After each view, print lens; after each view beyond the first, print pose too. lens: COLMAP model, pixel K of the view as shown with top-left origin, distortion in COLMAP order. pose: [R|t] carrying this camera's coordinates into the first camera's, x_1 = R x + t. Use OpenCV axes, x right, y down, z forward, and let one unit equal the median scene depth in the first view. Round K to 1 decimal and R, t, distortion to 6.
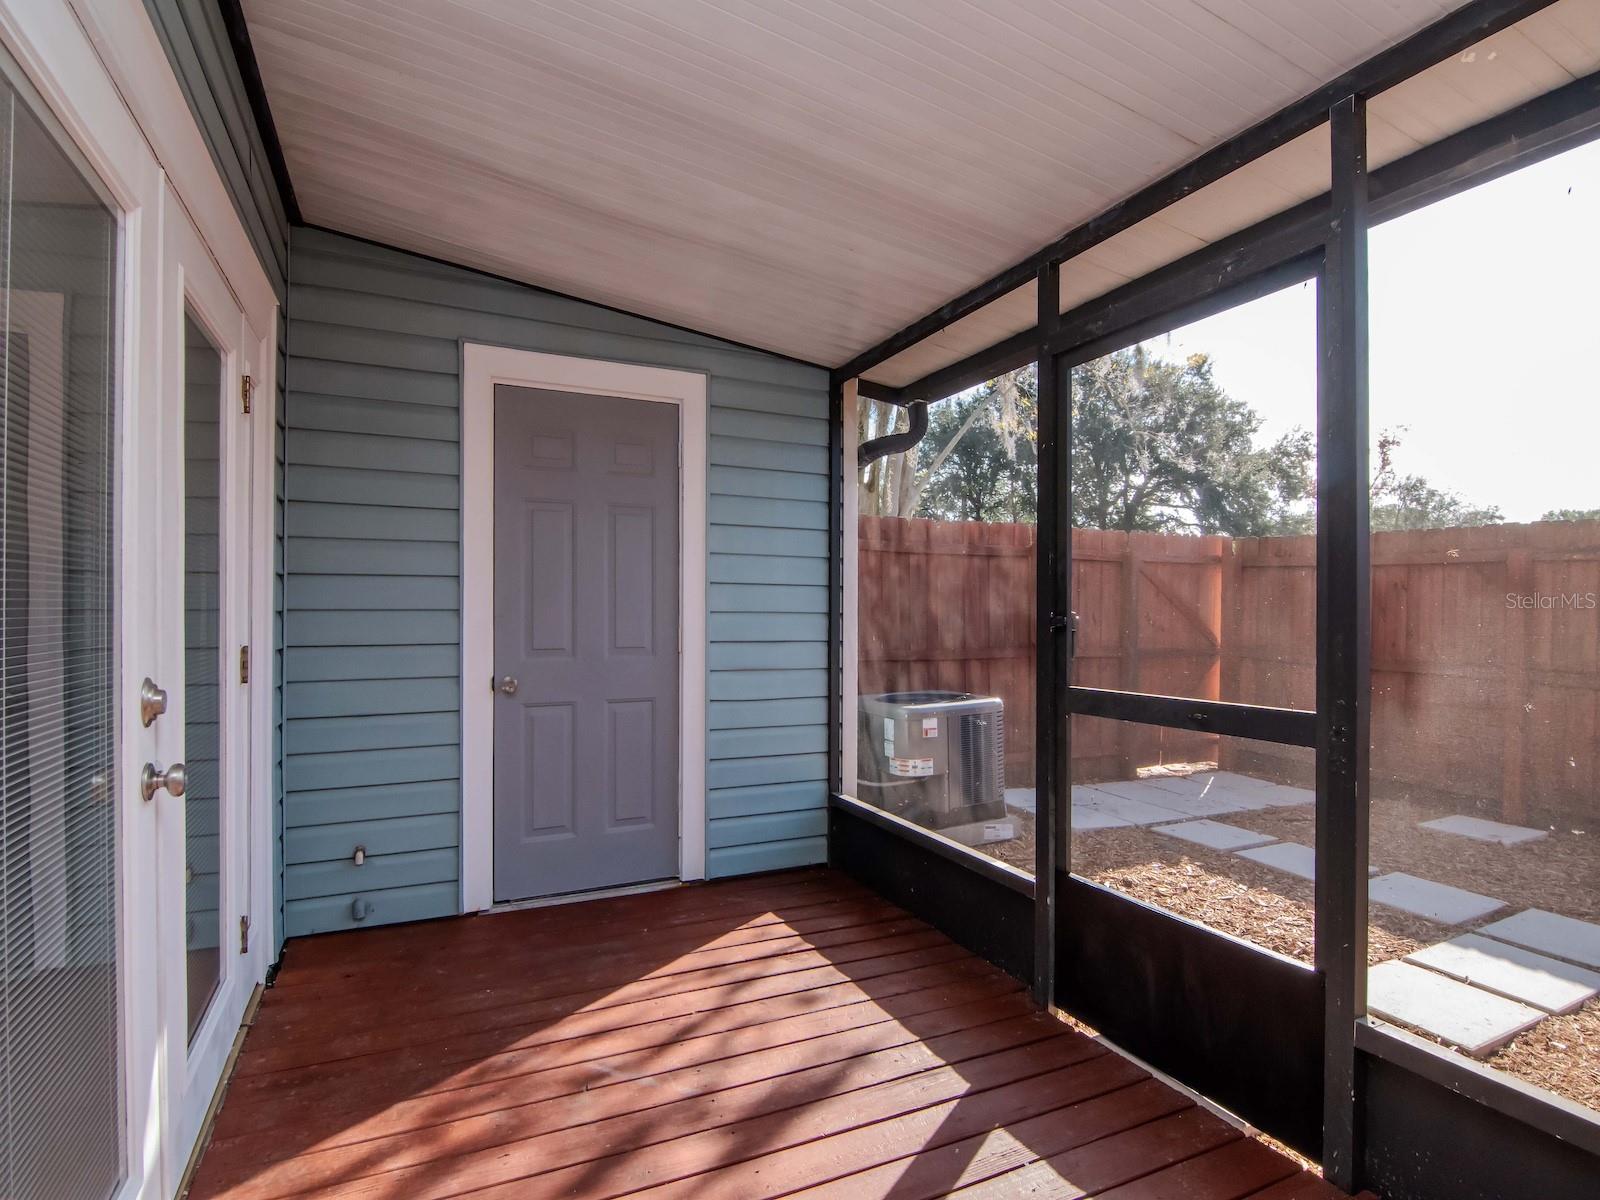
lens RADIAL K [[780.5, 0, 800.0], [0, 780.5, 600.0], [0, 0, 1]] dist [-0.001128, -0.013207]
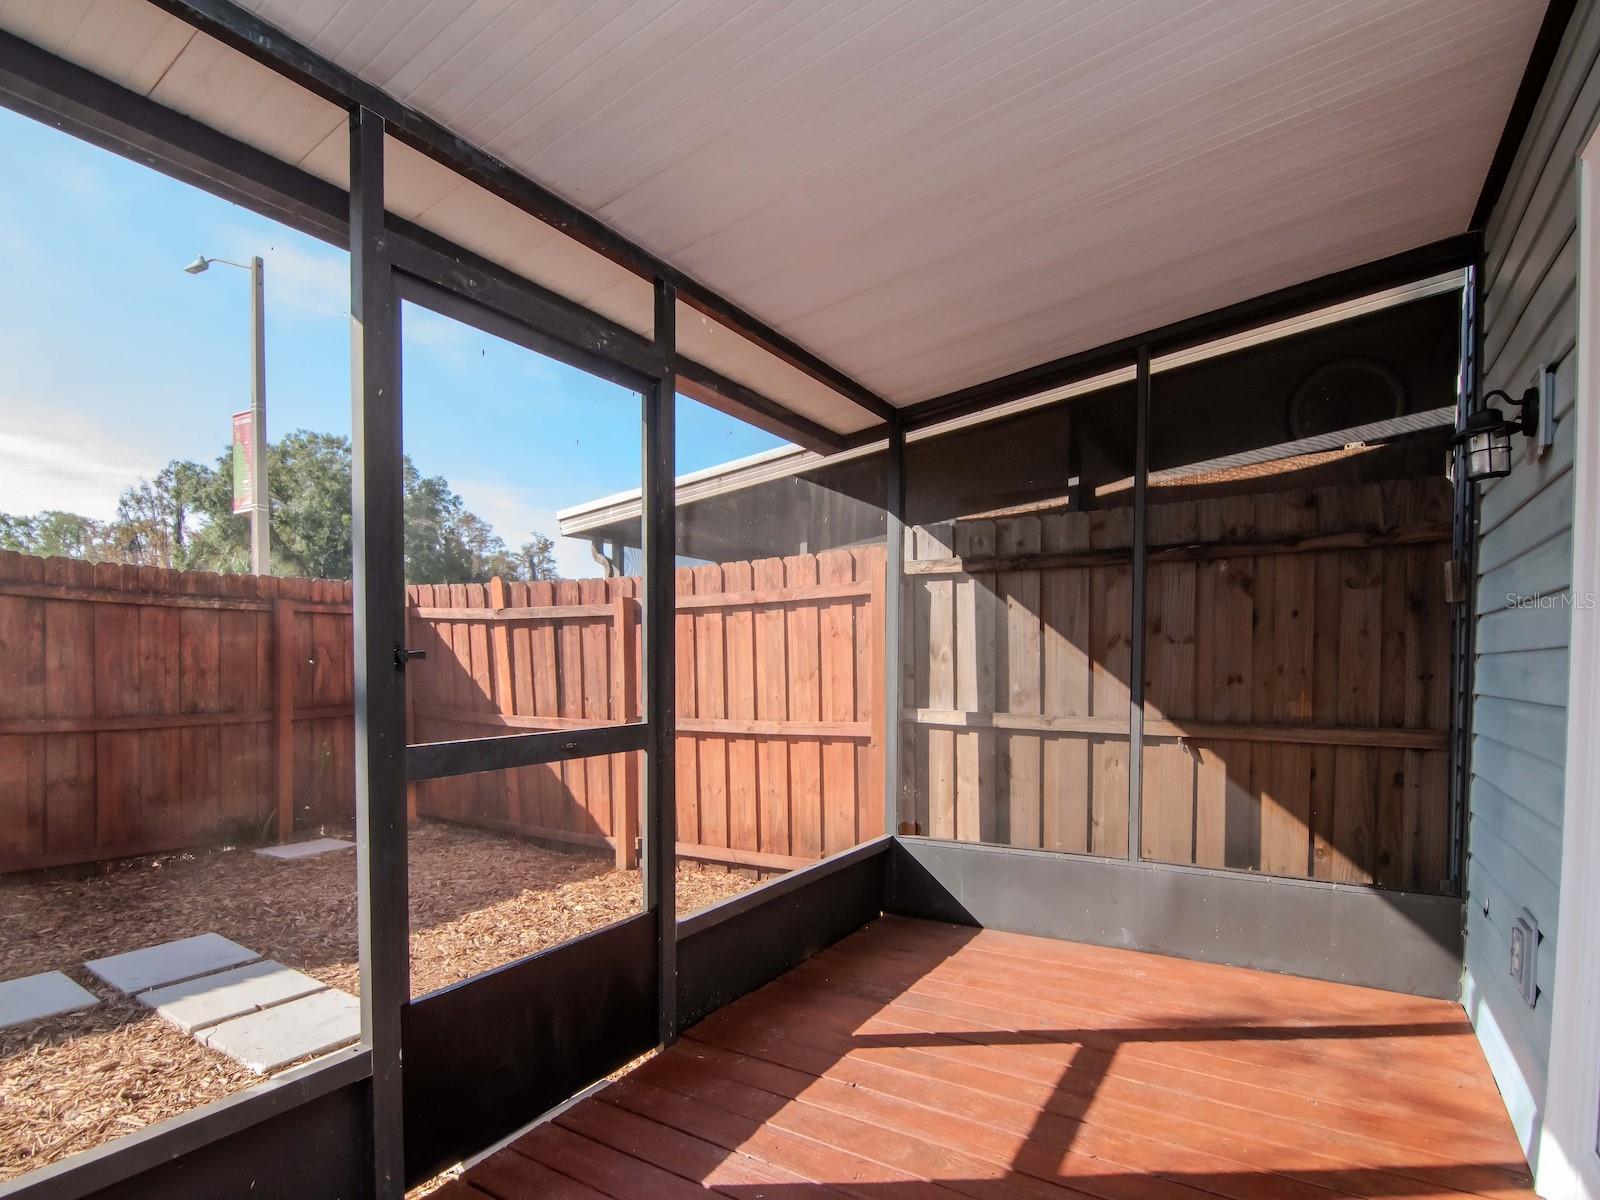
lens RADIAL K [[797.4, 0, 832.7], [0, 797.4, 684.3], [0, 0, 1]] dist [0.001607, 0.000085]
pose [[-0.543557, -0.028670, 0.838882, -0.535032], [-0.024630, 0.999531, 0.018201, 0.032097], [-0.839011, -0.010768, -0.544008, 1.174639]]
